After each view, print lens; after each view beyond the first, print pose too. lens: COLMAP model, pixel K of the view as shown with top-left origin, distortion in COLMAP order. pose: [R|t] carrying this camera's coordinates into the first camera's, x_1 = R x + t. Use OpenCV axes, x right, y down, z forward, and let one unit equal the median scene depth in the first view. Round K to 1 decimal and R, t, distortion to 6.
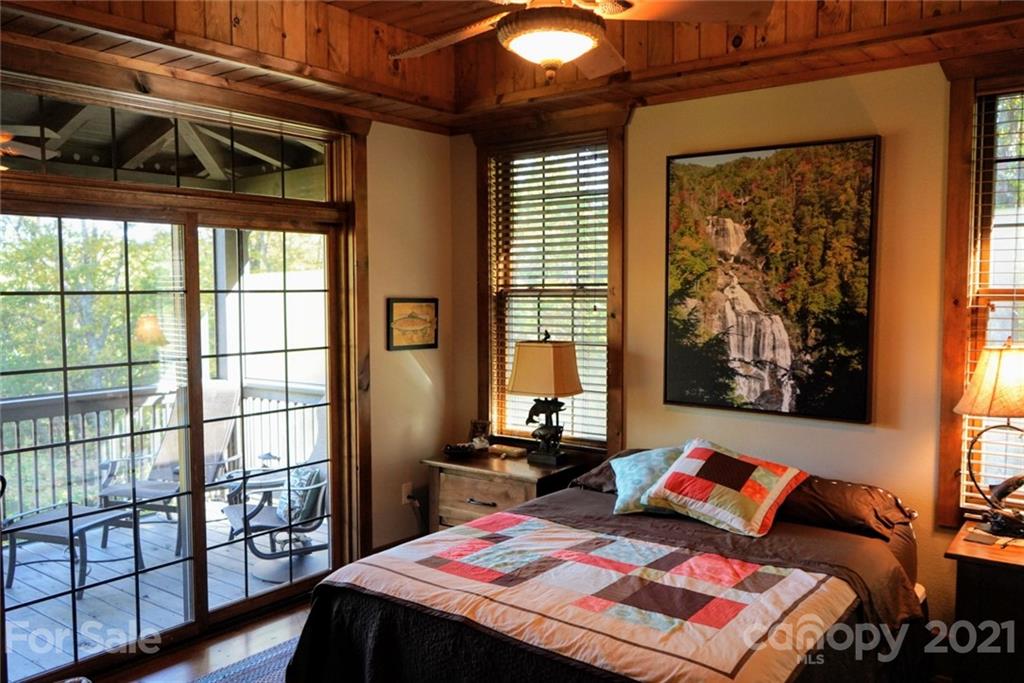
lens RADIAL K [[824.3, 0, 508.0], [0, 824.3, 338.3], [0, 0, 1]] dist [-0.021340, 0.022525]
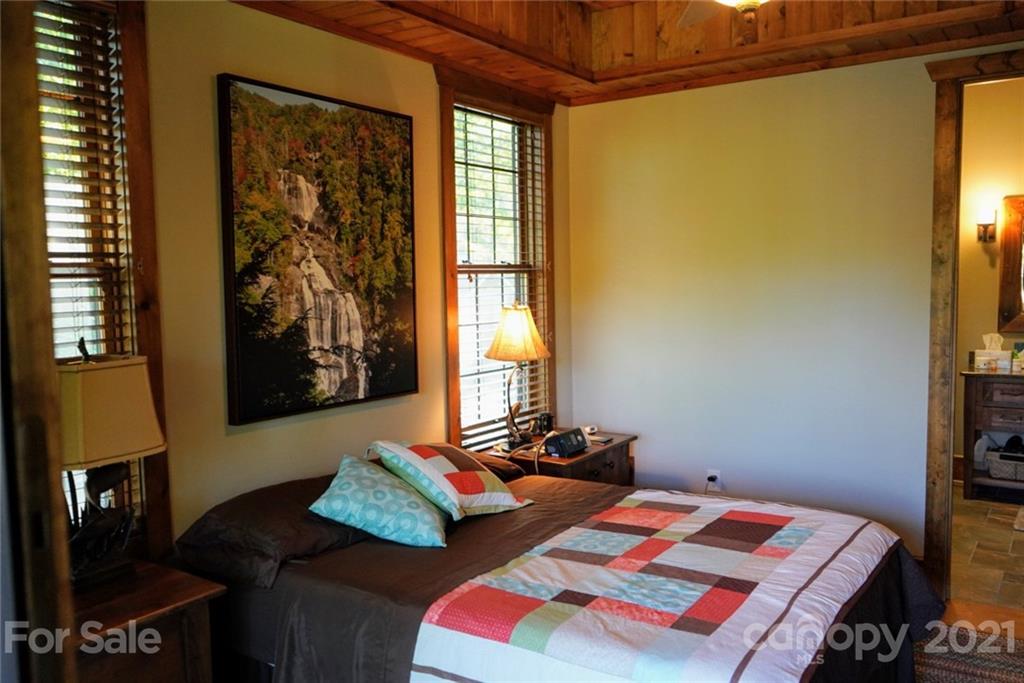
lens RADIAL K [[824.3, 0, 514.0], [0, 824.3, 341.5], [0, 0, 1]] dist [-0.021340, 0.022525]
pose [[-0.052695, -0.075434, 0.995758, -0.584436], [0.077343, 0.993839, 0.079381, -0.033117], [-0.995611, 0.081198, -0.046536, 0.881137]]
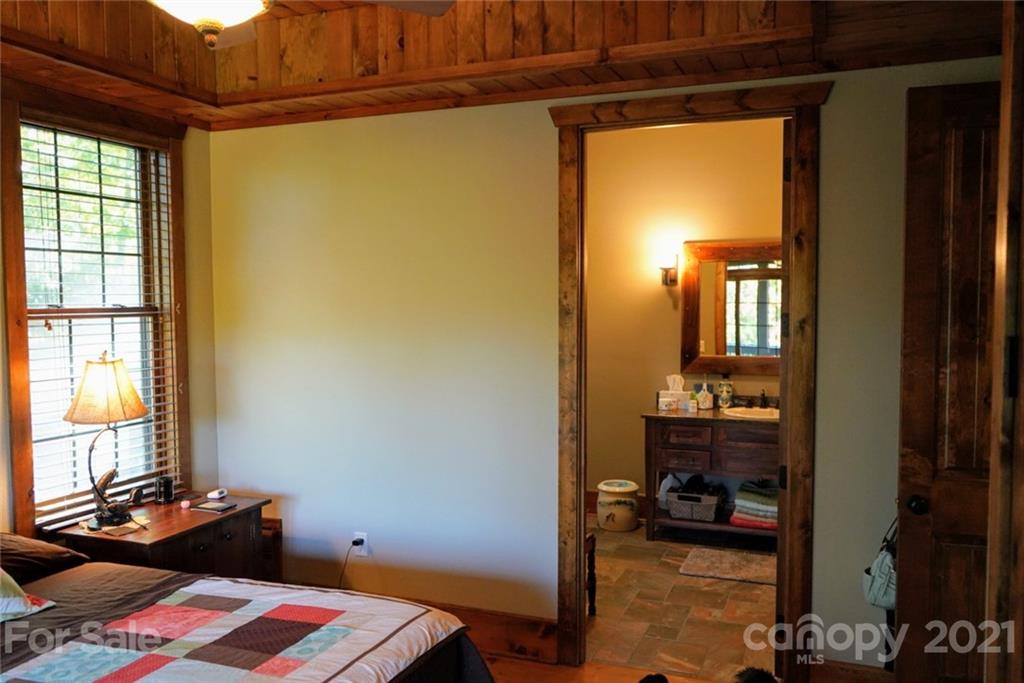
lens RADIAL K [[824.3, 0, 509.1], [0, 824.3, 342.7], [0, 0, 1]] dist [-0.021340, 0.022525]
pose [[-0.275917, -0.047836, 0.959990, -0.520161], [0.063027, 0.995711, 0.067731, -0.045150], [-0.959113, 0.079193, -0.271719, 0.635096]]
